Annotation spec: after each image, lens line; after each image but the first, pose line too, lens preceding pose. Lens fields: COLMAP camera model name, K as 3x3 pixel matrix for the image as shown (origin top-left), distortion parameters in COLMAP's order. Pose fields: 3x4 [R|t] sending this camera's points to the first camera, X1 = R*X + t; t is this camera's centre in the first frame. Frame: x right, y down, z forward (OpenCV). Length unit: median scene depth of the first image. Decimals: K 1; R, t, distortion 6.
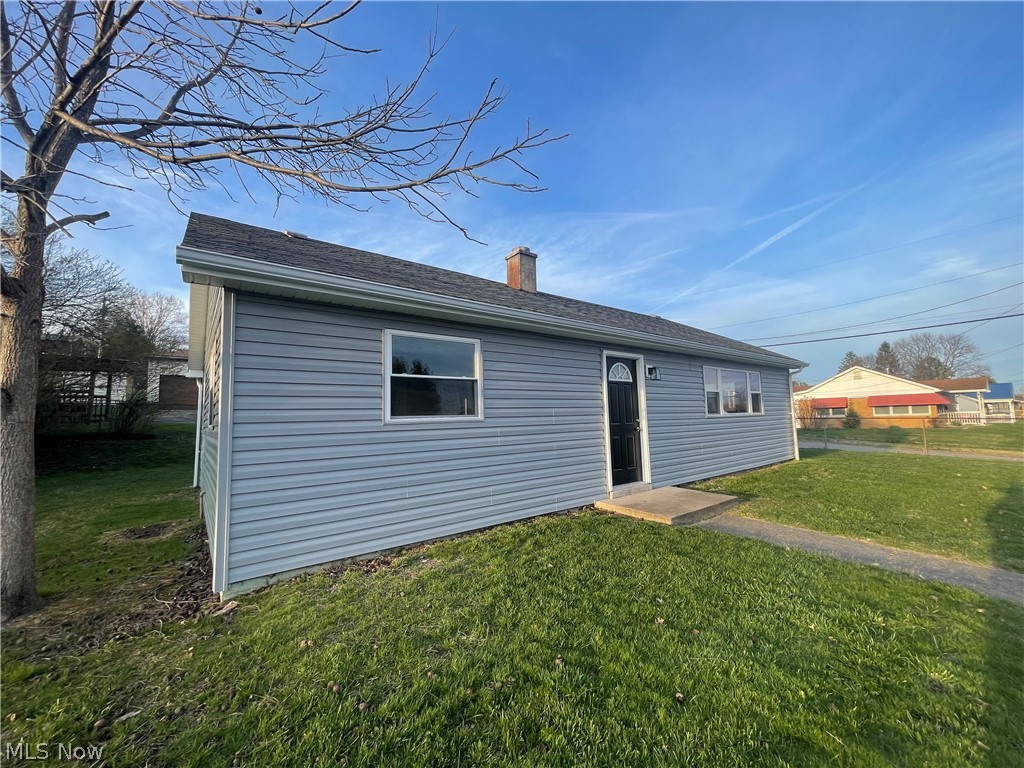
lens RADIAL K [[413.8, 0, 513.0], [0, 413.8, 382.3], [0, 0, 1]] dist [0.003358, 0.000495]
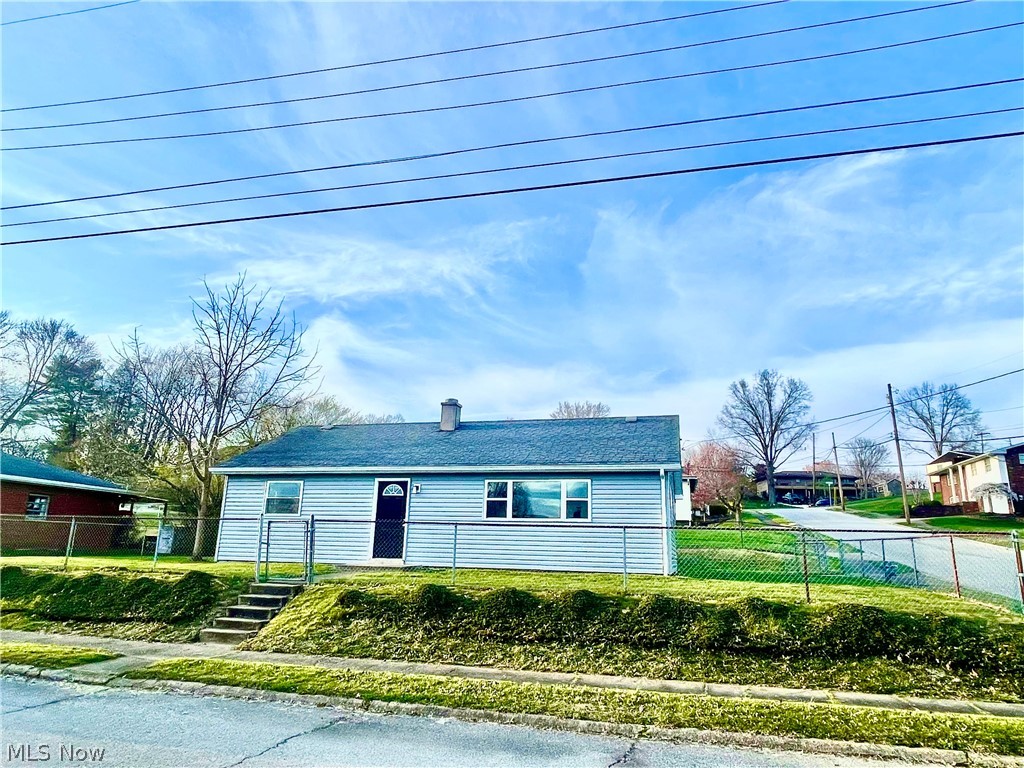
lens RADIAL K [[623.5, 0, 512.0], [0, 623.5, 384.0], [0, 0, 1]] dist [0.000930, 0.000057]
pose [[0.632826, -0.144262, -0.760736, 2.456139], [0.034013, 0.986721, -0.158822, -0.030385], [0.773546, 0.074632, 0.629330, -0.225666]]
